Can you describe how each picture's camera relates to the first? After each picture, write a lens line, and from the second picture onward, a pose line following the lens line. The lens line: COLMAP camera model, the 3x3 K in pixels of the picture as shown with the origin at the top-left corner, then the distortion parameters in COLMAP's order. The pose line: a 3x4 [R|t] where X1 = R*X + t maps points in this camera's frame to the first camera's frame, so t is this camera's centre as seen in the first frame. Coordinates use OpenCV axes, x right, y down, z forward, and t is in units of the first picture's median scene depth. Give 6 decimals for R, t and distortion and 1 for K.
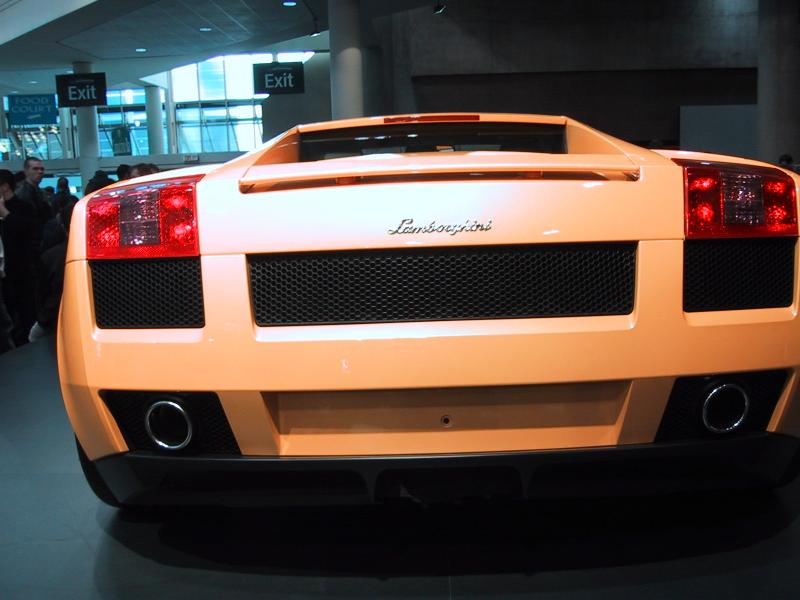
lens RADIAL K [[852.2, 0, 402.2], [0, 852.2, 307.1], [0, 0, 1]] dist [-0.082059, 0.000000]
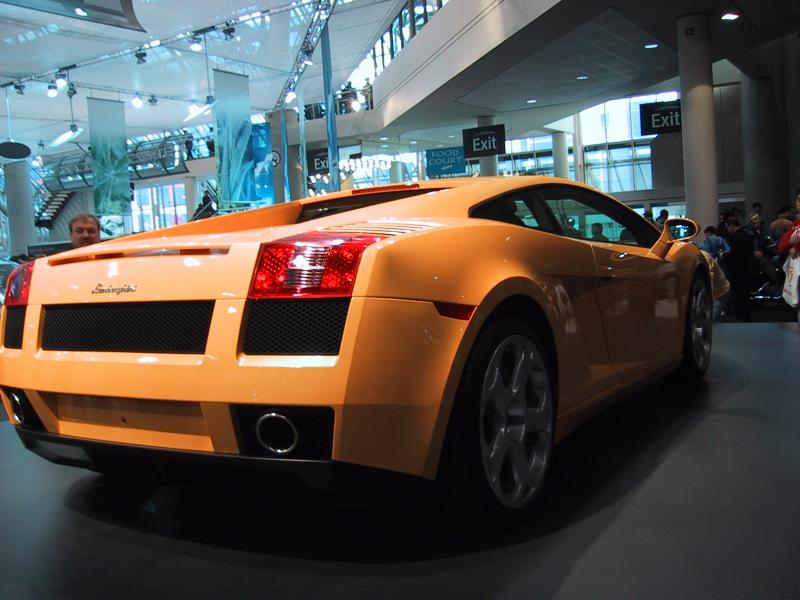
lens RADIAL K [[852.2, 0, 406.3], [0, 852.2, 305.0], [0, 0, 1]] dist [-0.082059, 0.000000]
pose [[0.860114, 0.019026, -0.509746, 0.146237], [-0.041800, 0.998572, -0.033259, -0.004520], [0.508386, 0.049914, 0.859682, -0.000942]]
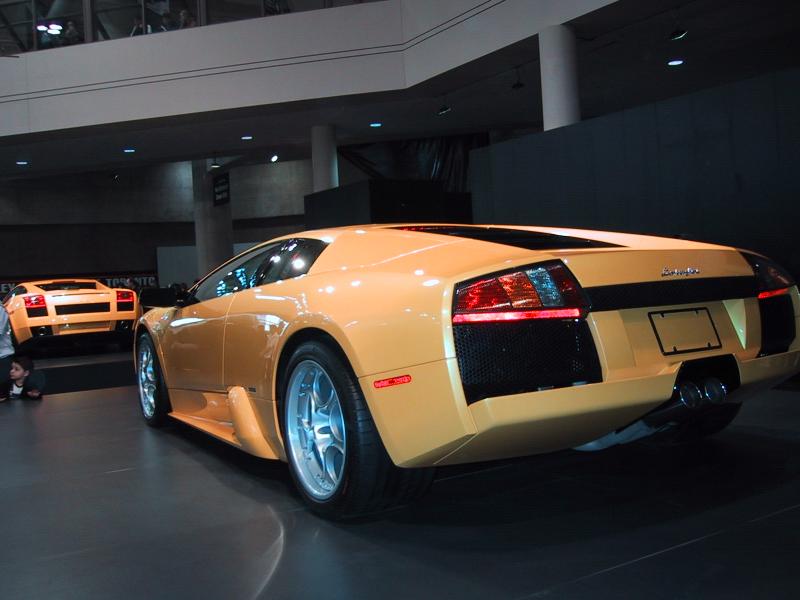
lens RADIAL K [[852.2, 0, 401.9], [0, 852.2, 302.3], [0, 0, 1]] dist [-0.082059, 0.000000]
pose [[0.842935, -0.026215, 0.537377, -0.180973], [0.104308, 0.987824, -0.115429, 0.122873], [-0.527808, 0.153351, 0.835406, -0.767397]]
